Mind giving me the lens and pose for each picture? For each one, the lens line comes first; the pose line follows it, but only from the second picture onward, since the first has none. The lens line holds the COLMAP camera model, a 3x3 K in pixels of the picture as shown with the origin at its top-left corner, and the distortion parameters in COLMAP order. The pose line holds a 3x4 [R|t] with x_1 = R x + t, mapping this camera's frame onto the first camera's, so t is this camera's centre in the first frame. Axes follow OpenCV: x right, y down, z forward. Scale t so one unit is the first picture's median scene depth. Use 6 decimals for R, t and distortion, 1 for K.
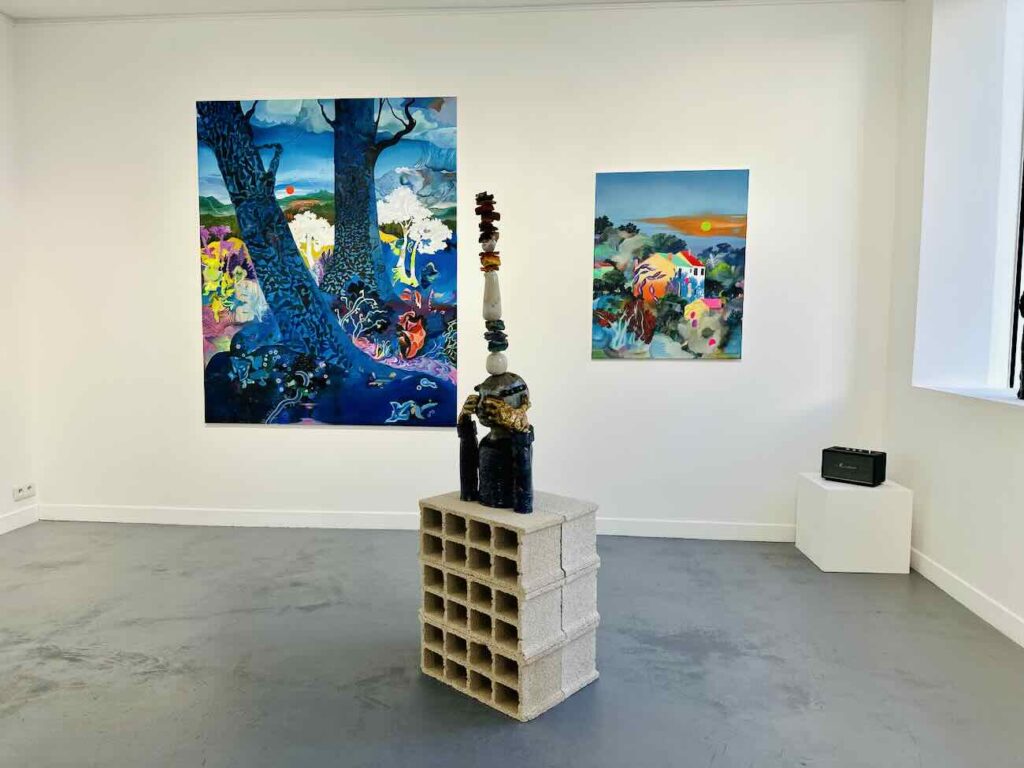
lens RADIAL K [[728.9, 0, 514.6], [0, 728.9, 399.0], [0, 0, 1]] dist [0.100439, -0.196740]
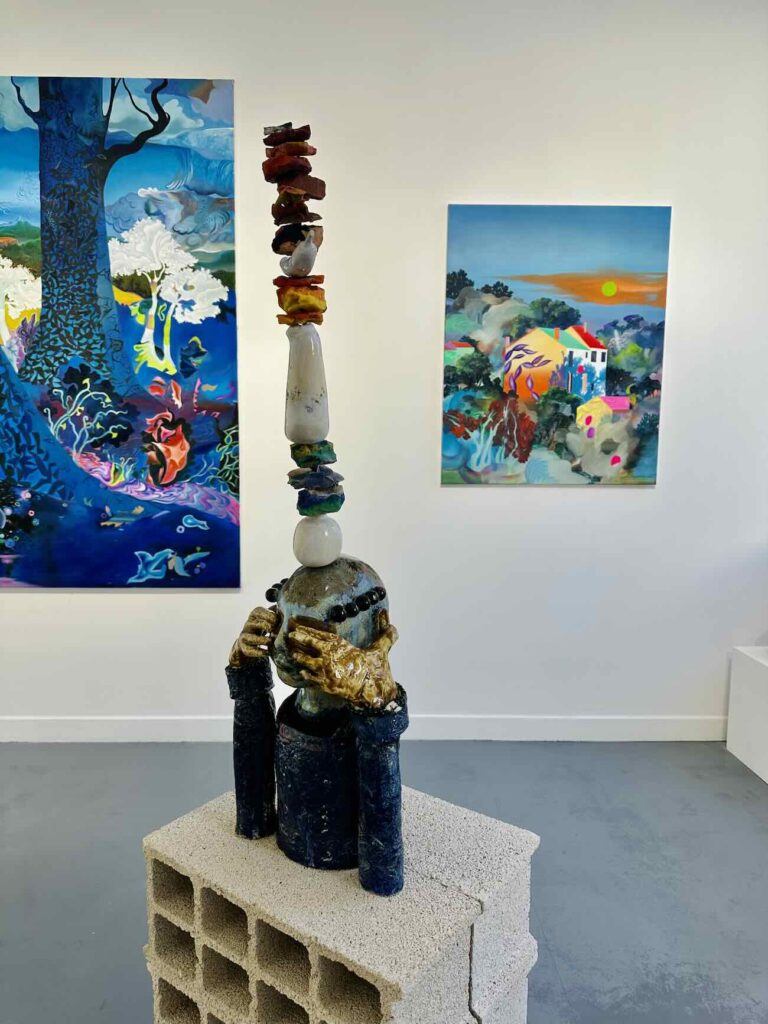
lens RADIAL K [[728.9, 0, 384.0], [0, 728.9, 512.0], [0, 0, 1]] dist [0.100439, -0.196740]
pose [[0.994517, -0.009466, 0.104142, -0.018106], [0.007335, 0.999756, 0.020827, -0.044791], [-0.104313, -0.019949, 0.994344, 0.337139]]
